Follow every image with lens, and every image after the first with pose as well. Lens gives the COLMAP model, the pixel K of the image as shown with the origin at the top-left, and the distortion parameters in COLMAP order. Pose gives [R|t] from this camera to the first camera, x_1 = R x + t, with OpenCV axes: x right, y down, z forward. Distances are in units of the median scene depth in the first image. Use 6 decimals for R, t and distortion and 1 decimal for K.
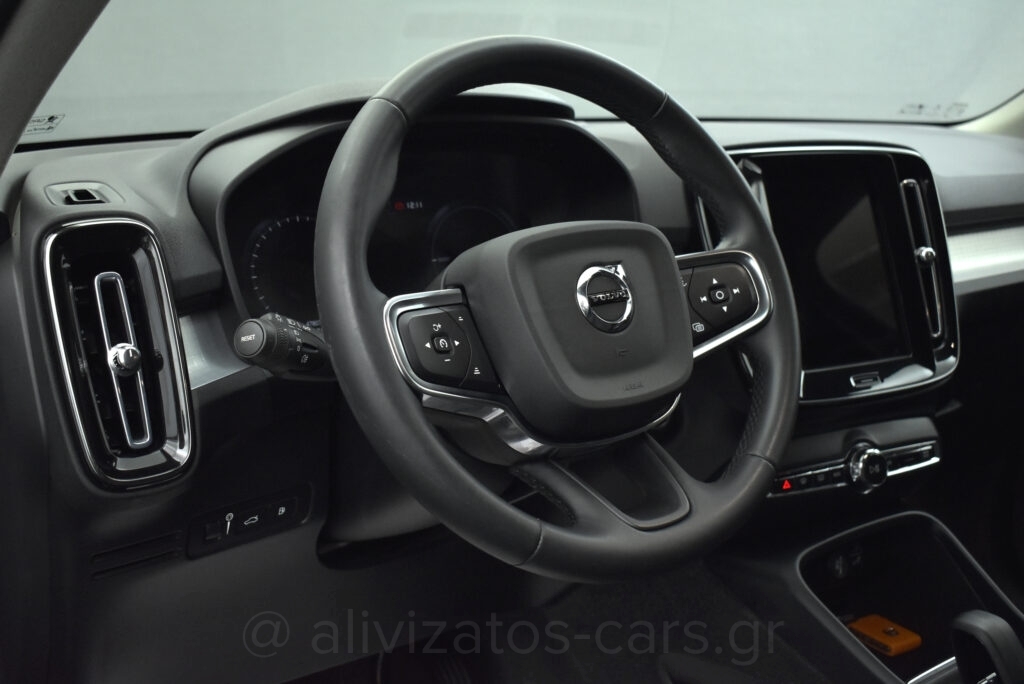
lens RADIAL K [[1125.5, 0, 512.9], [0, 1125.5, 346.4], [0, 0, 1]] dist [-0.062661, 0.000000]
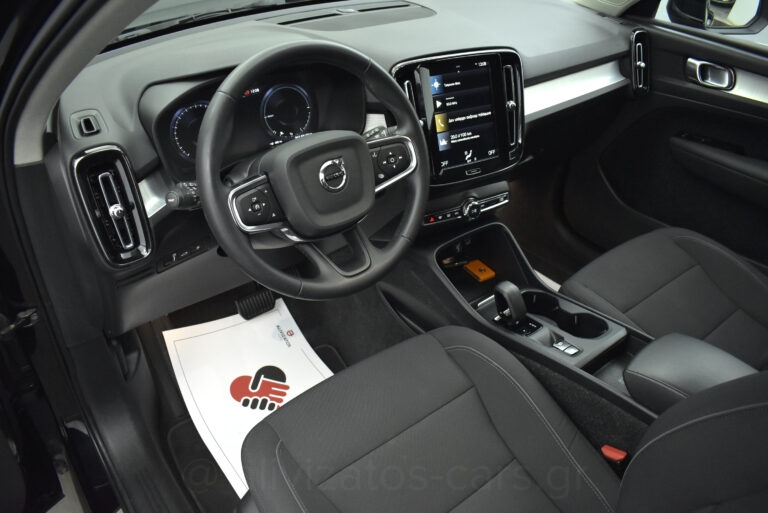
lens RADIAL K [[596.2, 0, 384.3], [0, 596.2, 253.7], [0, 0, 1]] dist [-0.082306, 0.003513]
pose [[0.998615, 0.006180, 0.052245, 0.110827], [-0.025218, 0.927777, 0.372282, -0.307551], [-0.046171, -0.373084, 0.926648, -0.132044]]
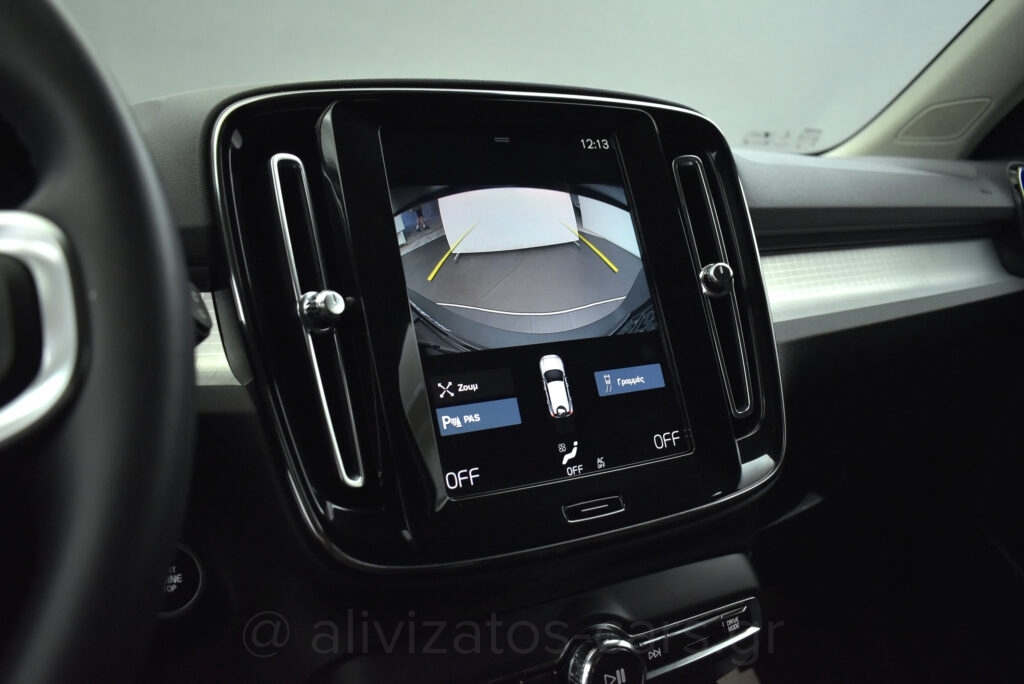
lens RADIAL K [[794.9, 0, 504.1], [0, 794.9, 342.4], [0, 0, 1]] dist [-0.082306, 0.003513]
pose [[0.997691, -0.039561, -0.055211, 0.378255], [0.034888, 0.995925, -0.083165, -0.022742], [0.058276, 0.081046, 0.995005, 0.787666]]
